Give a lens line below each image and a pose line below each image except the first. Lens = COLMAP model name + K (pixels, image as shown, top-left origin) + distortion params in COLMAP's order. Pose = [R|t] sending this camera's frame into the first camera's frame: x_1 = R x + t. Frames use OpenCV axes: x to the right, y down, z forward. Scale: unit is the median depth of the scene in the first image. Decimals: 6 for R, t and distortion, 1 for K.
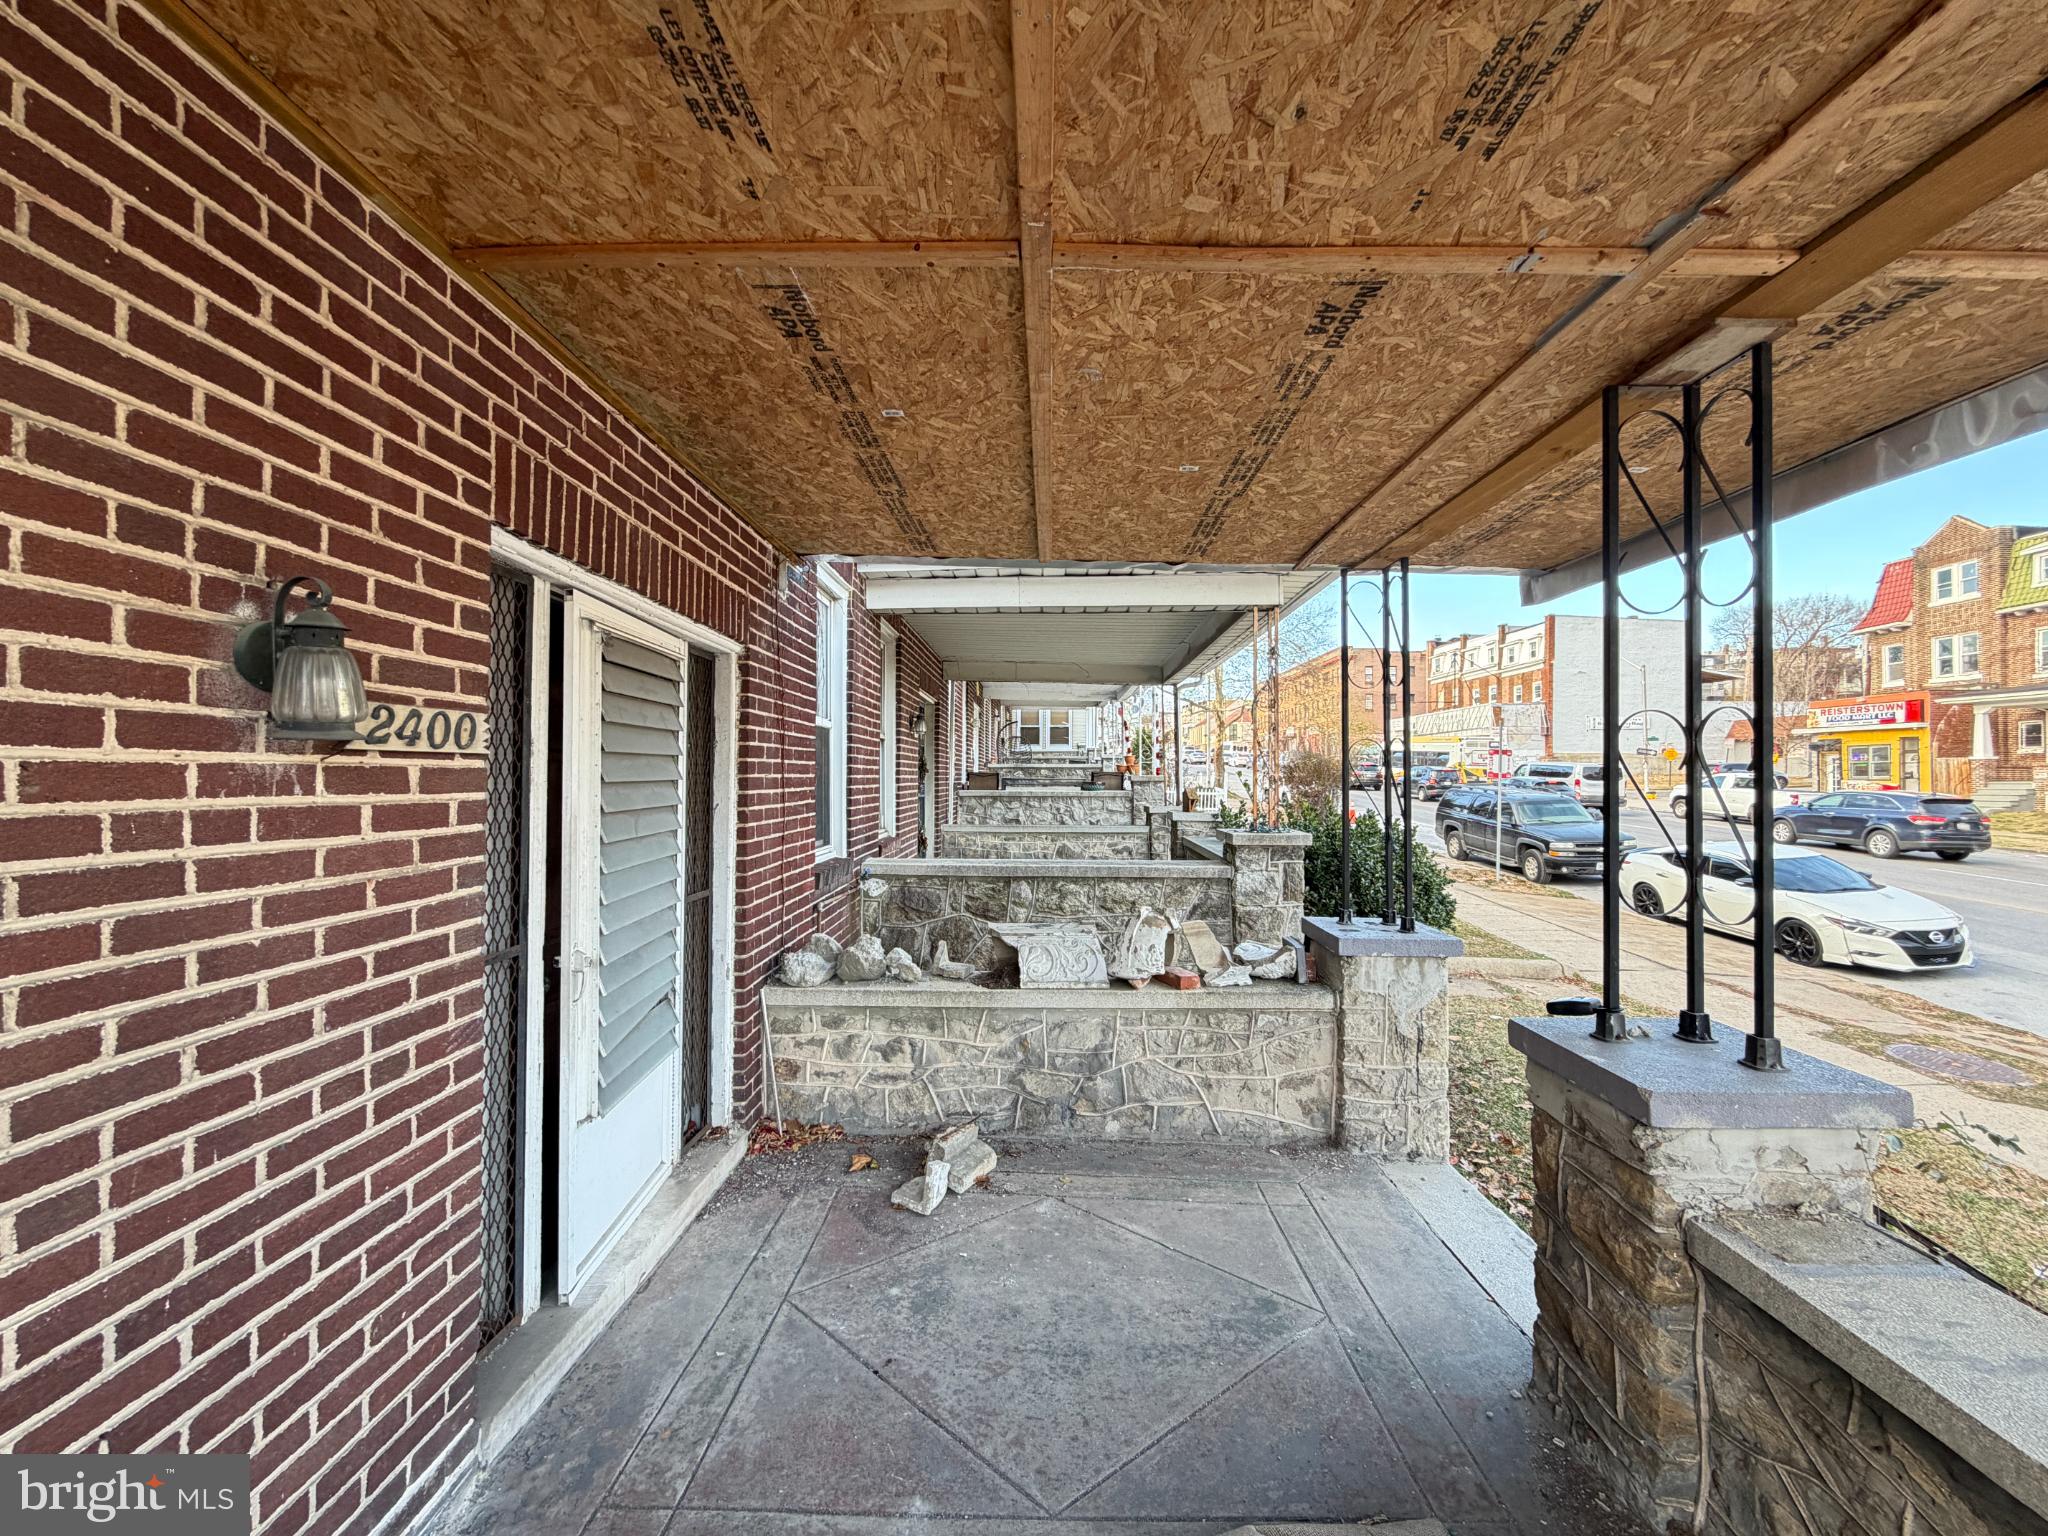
lens RADIAL K [[811.7, 0, 1020.1], [0, 811.7, 774.4], [0, 0, 1]] dist [0.000514, -0.000021]
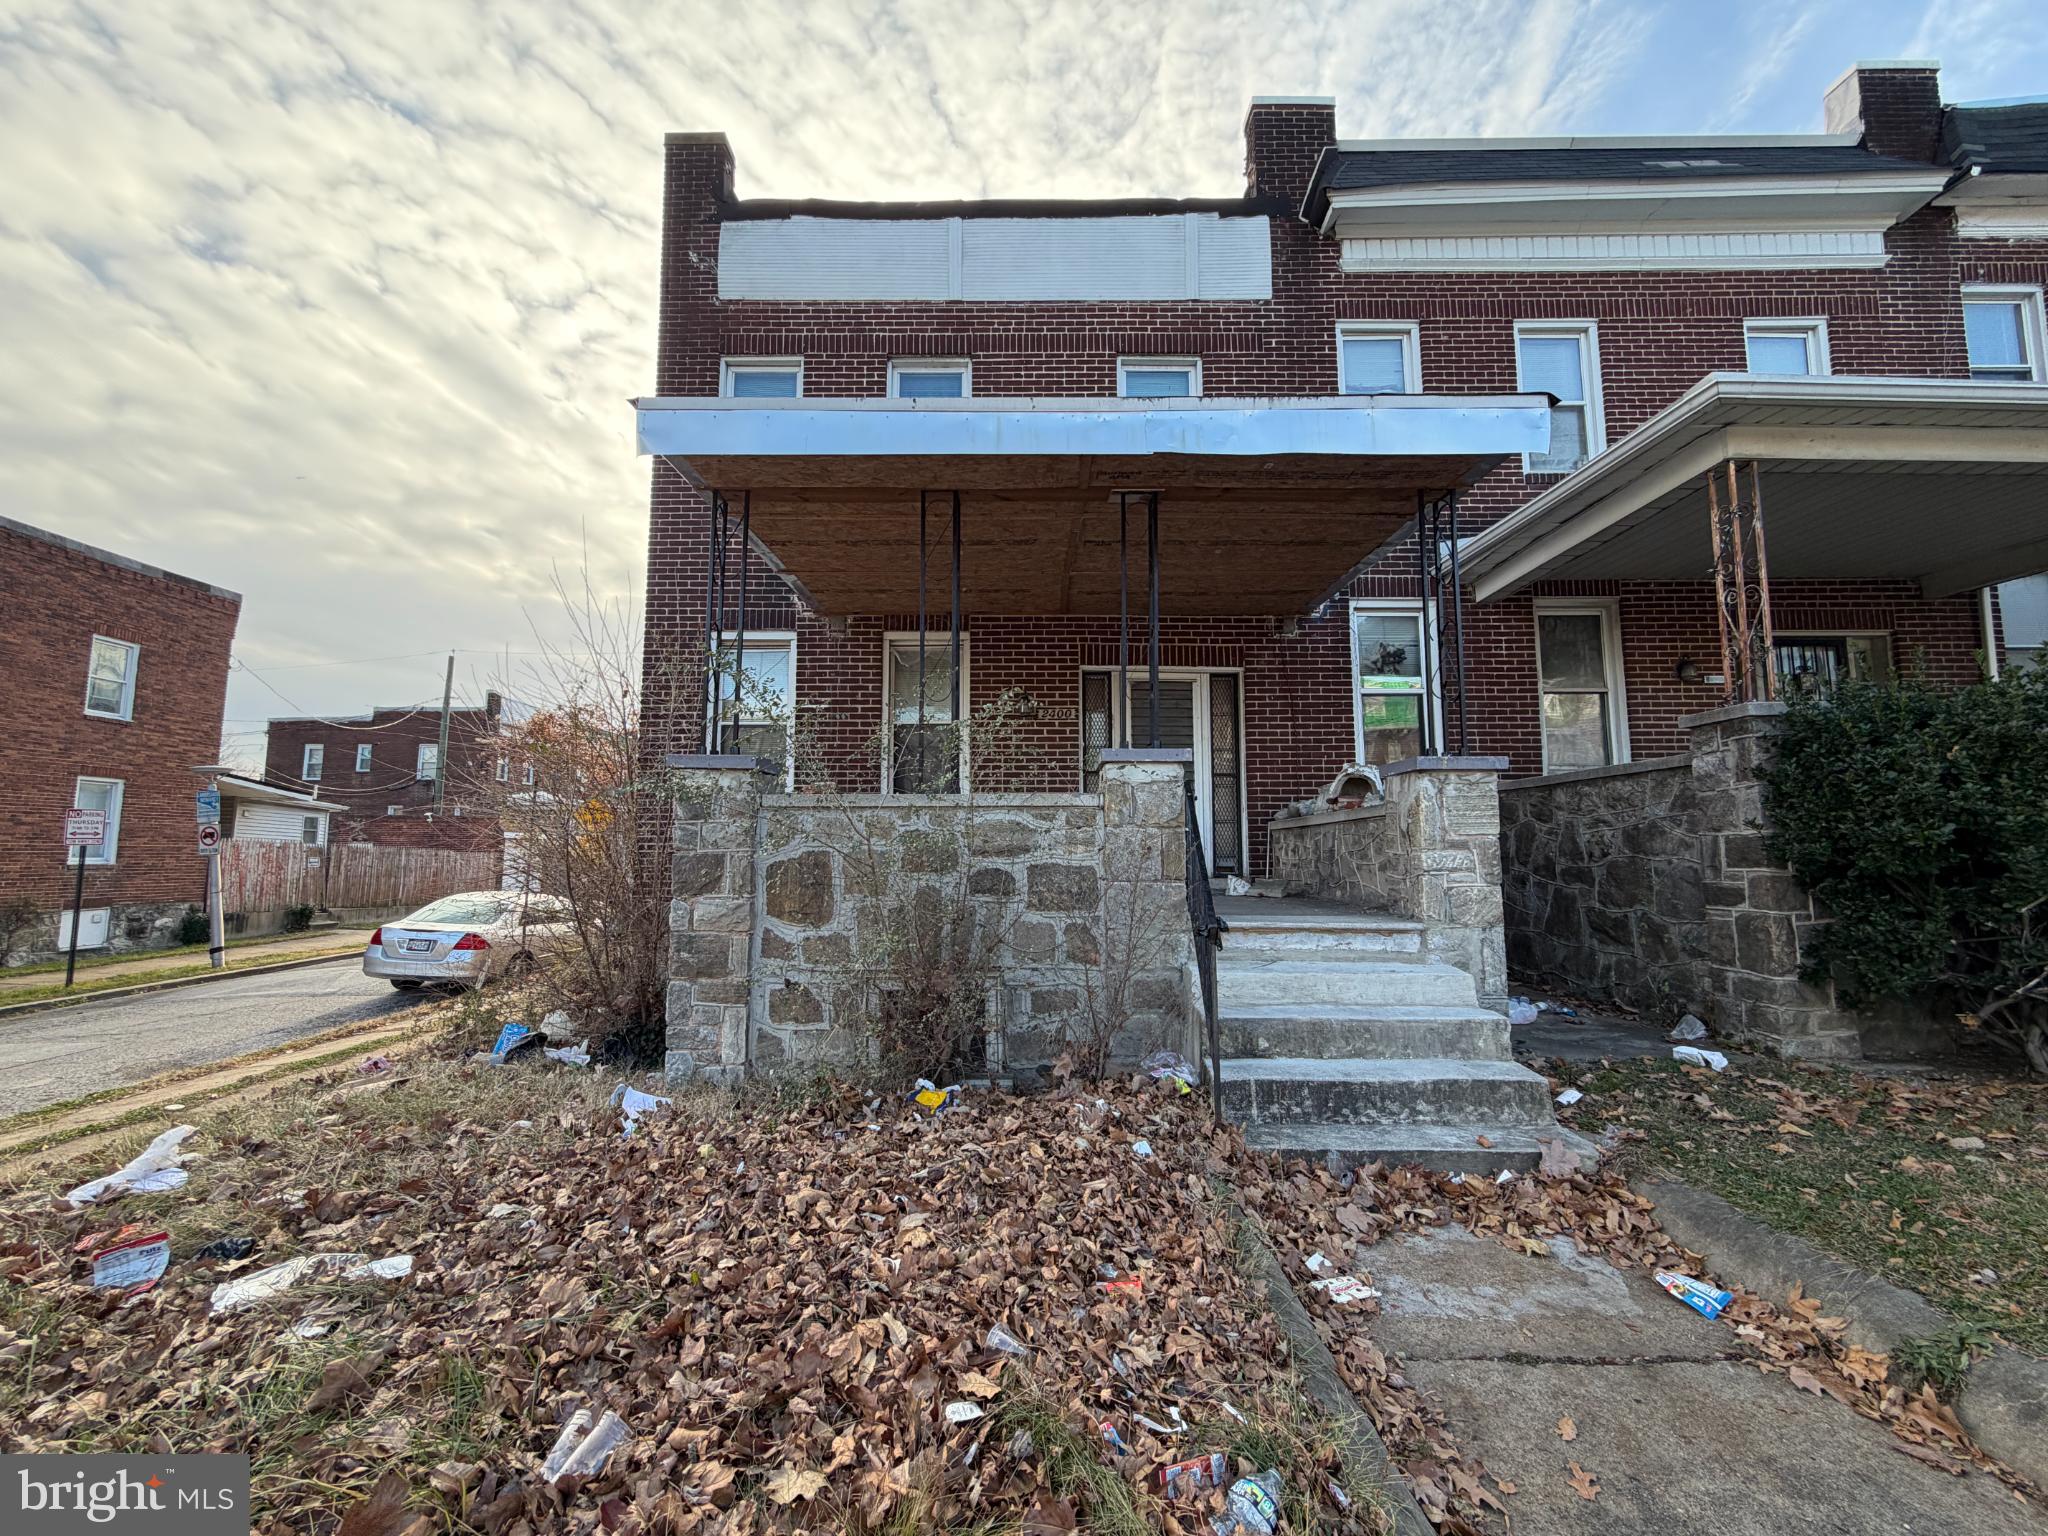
lens RADIAL K [[811.7, 0, 1020.1], [0, 811.7, 774.4], [0, 0, 1]] dist [0.000514, -0.000021]
pose [[0.018781, -0.102497, -0.994556, 4.262750], [0.002535, 0.994733, -0.102467, 0.844734], [0.999820, -0.000597, 0.018942, 0.729766]]
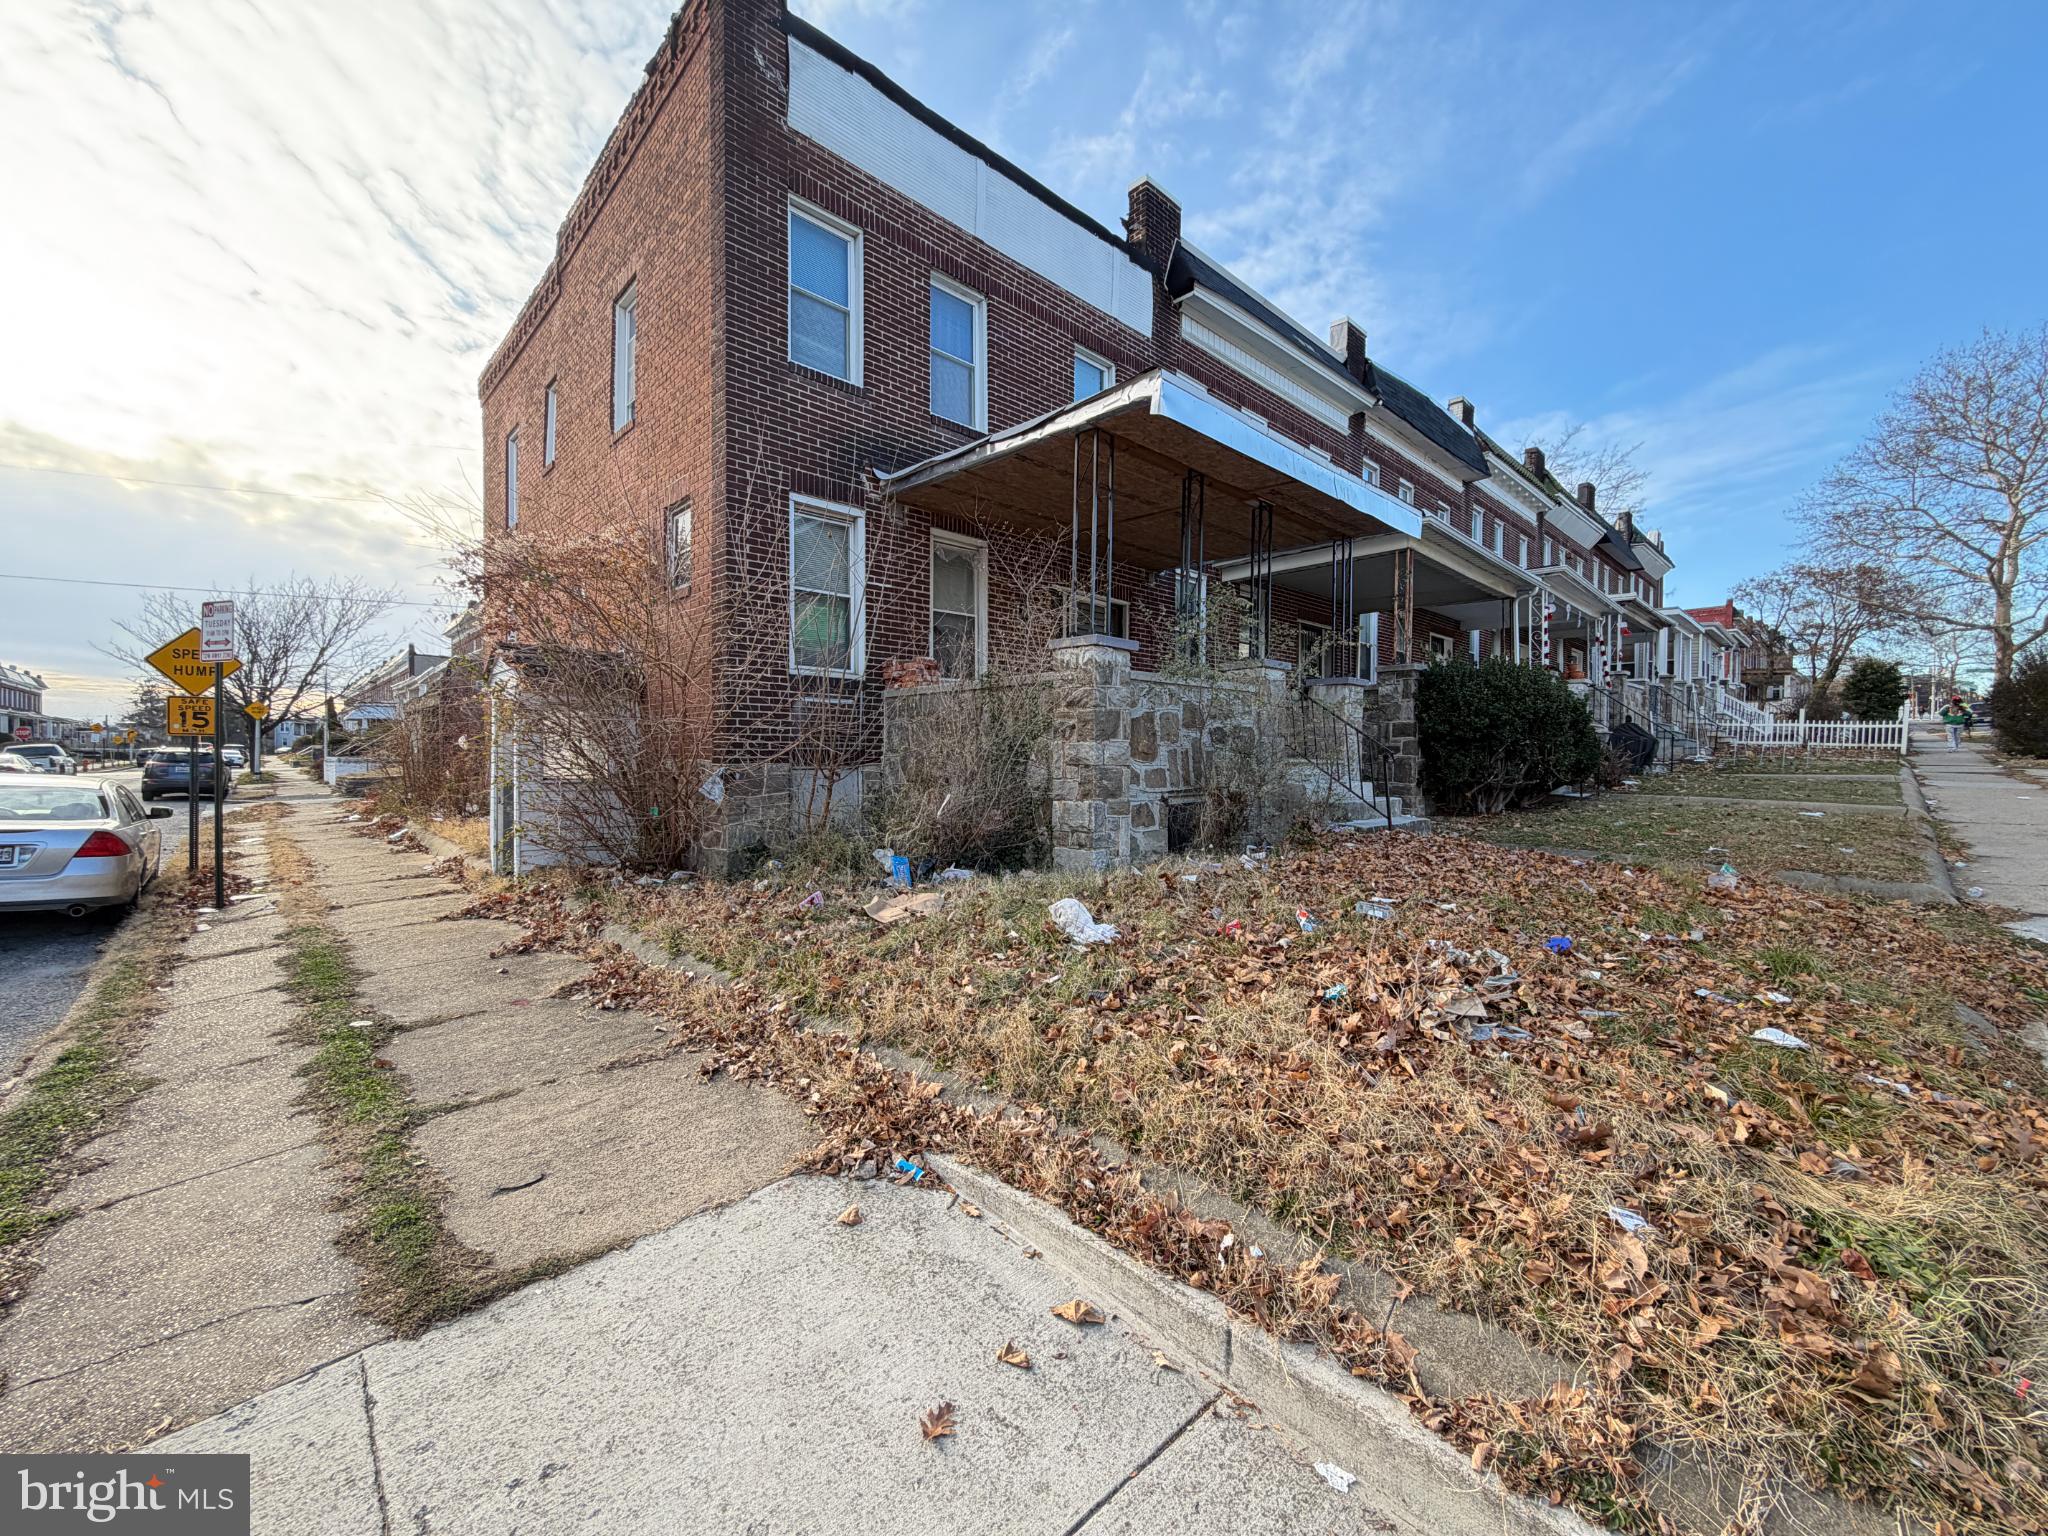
lens RADIAL K [[825.3, 0, 1024.0], [0, 825.3, 768.0], [0, 0, 1]] dist [-0.000431, -0.000017]
pose [[0.710716, 0.010688, -0.703398, 3.879001], [-0.002251, 0.999914, 0.012919, 1.072481], [0.703476, -0.007598, 0.710679, -3.832260]]
